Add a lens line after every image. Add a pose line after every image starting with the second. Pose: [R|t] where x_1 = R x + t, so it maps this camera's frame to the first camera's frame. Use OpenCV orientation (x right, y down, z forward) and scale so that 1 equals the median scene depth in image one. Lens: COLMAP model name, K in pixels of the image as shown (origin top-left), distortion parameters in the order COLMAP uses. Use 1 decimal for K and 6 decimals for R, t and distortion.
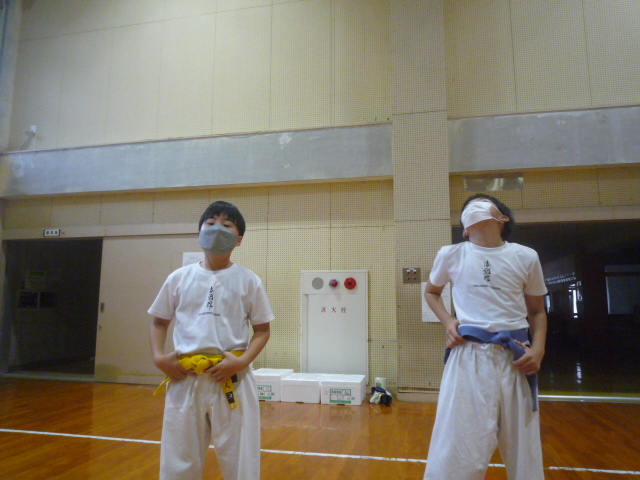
lens RADIAL K [[482.5, 0, 322.8], [0, 482.5, 241.3], [0, 0, 1]] dist [-0.011275, -0.011045]
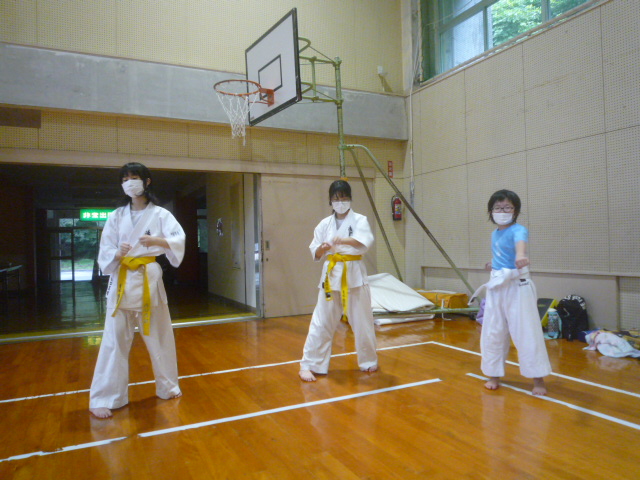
lens RADIAL K [[482.5, 0, 322.8], [0, 482.5, 241.3], [0, 0, 1]] dist [-0.011275, -0.011045]
pose [[0.780409, -0.021612, 0.624895, 0.242539], [-0.053725, 0.993389, 0.101451, -0.010890], [-0.622957, -0.112746, 0.774089, -0.117329]]
